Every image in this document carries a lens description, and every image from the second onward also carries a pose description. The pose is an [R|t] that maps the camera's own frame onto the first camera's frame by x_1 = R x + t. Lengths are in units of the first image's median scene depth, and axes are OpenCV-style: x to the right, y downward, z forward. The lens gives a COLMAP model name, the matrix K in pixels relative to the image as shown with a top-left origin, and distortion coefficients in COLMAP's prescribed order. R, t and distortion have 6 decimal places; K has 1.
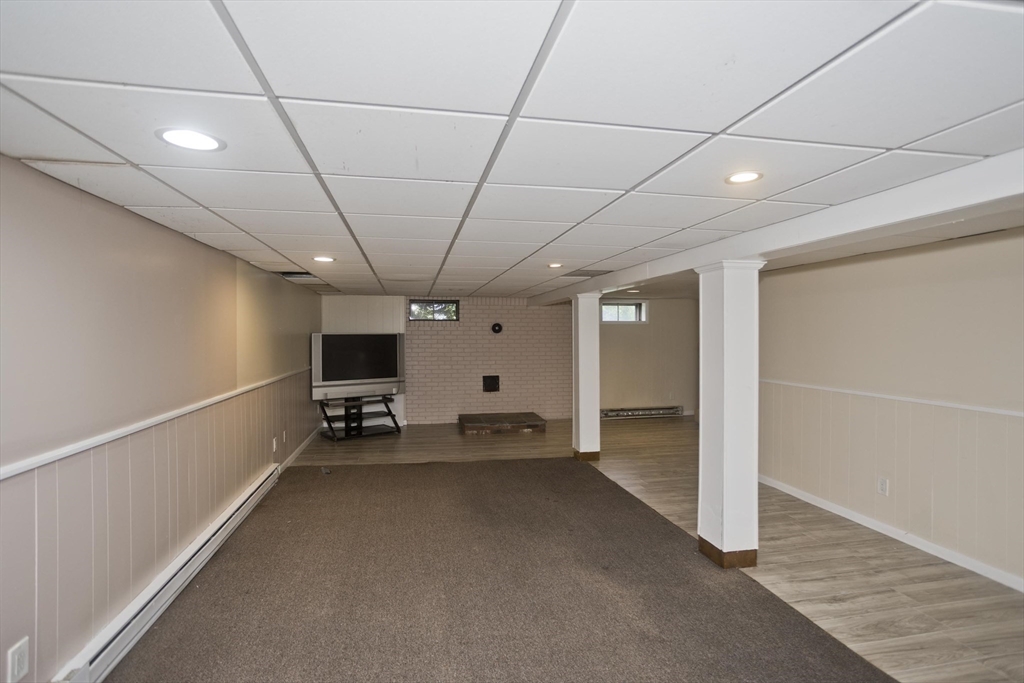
lens RADIAL K [[492.0, 0, 507.0], [0, 492.0, 331.2], [0, 0, 1]] dist [-0.057275, 0.040980]
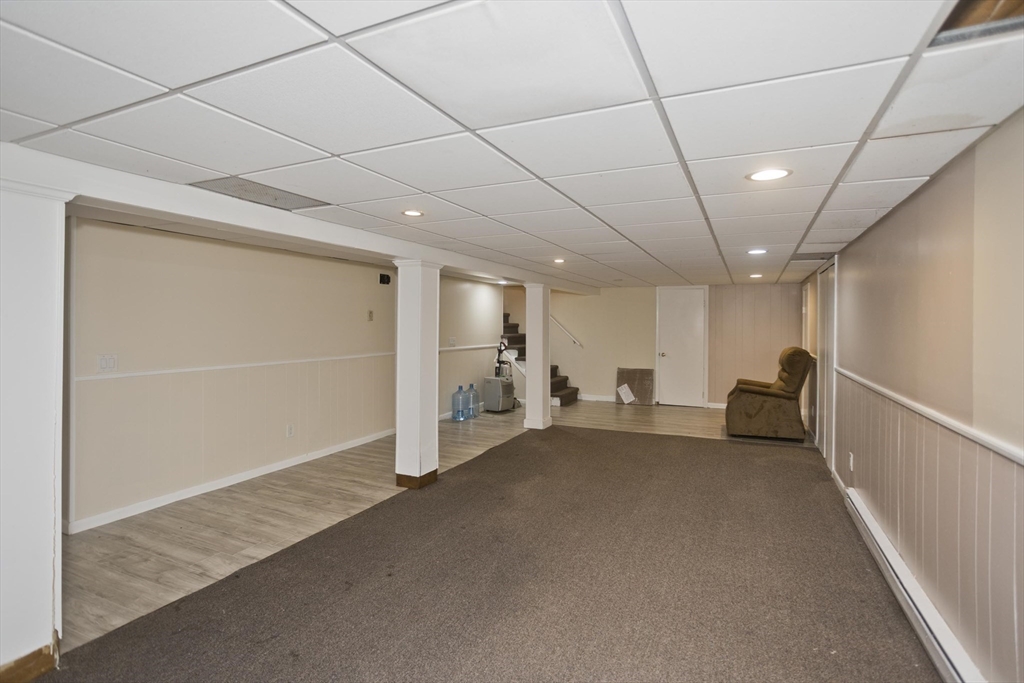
lens RADIAL K [[484.0, 0, 515.7], [0, 484.0, 326.0], [0, 0, 1]] dist [-0.036298, 0.020487]
pose [[-0.799181, -0.009149, 0.601021, -0.449717], [-0.010799, 0.999941, 0.000863, 0.026417], [-0.600994, -0.005801, -0.799233, 1.534890]]
